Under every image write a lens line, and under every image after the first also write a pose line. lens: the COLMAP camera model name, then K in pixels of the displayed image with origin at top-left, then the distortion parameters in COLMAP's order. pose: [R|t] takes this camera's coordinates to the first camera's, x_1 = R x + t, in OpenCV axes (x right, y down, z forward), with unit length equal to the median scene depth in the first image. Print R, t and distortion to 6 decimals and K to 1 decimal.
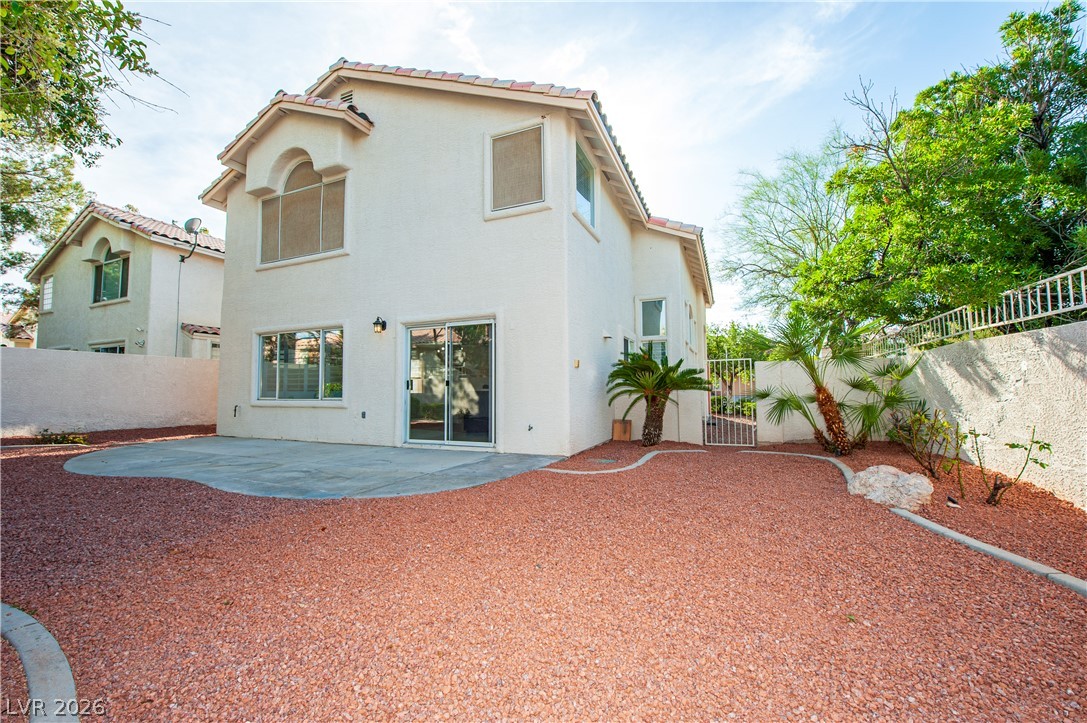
lens RADIAL K [[448.1, 0, 543.5], [0, 448.1, 361.5], [0, 0, 1]] dist [-0.017387, -0.000370]
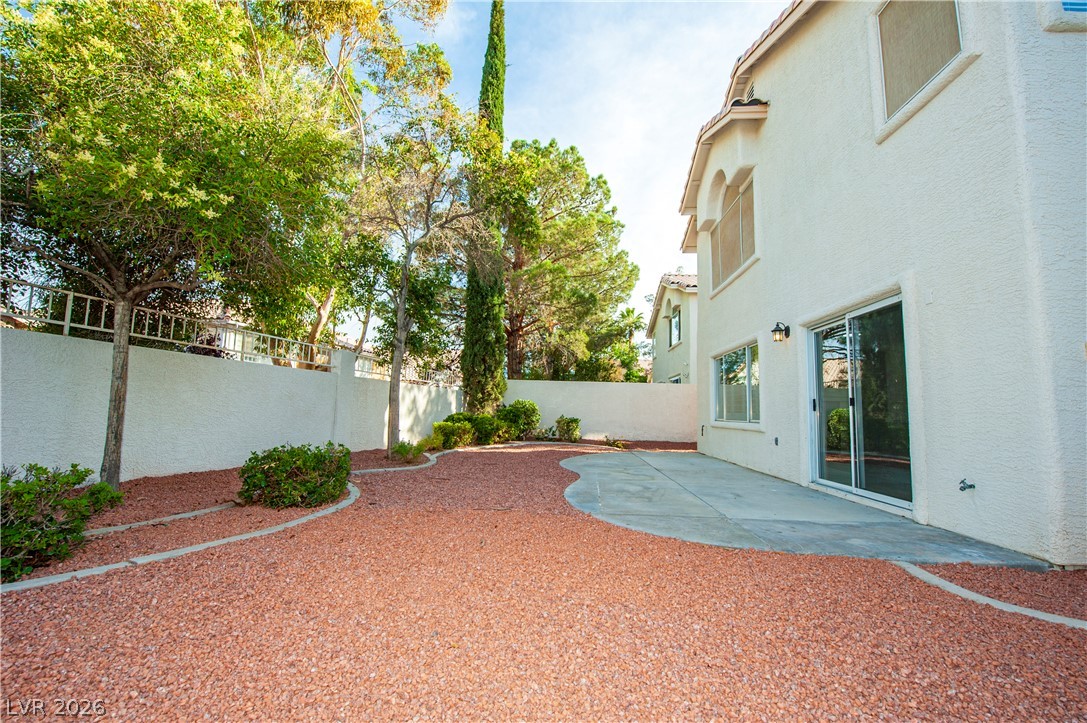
lens RADIAL K [[448.1, 0, 543.5], [0, 448.1, 361.5], [0, 0, 1]] dist [-0.017387, -0.000370]
pose [[0.319770, -0.095875, -0.942632, 0.258261], [0.040248, 0.995344, -0.087583, 0.026356], [0.946640, -0.009933, 0.322140, 0.320245]]
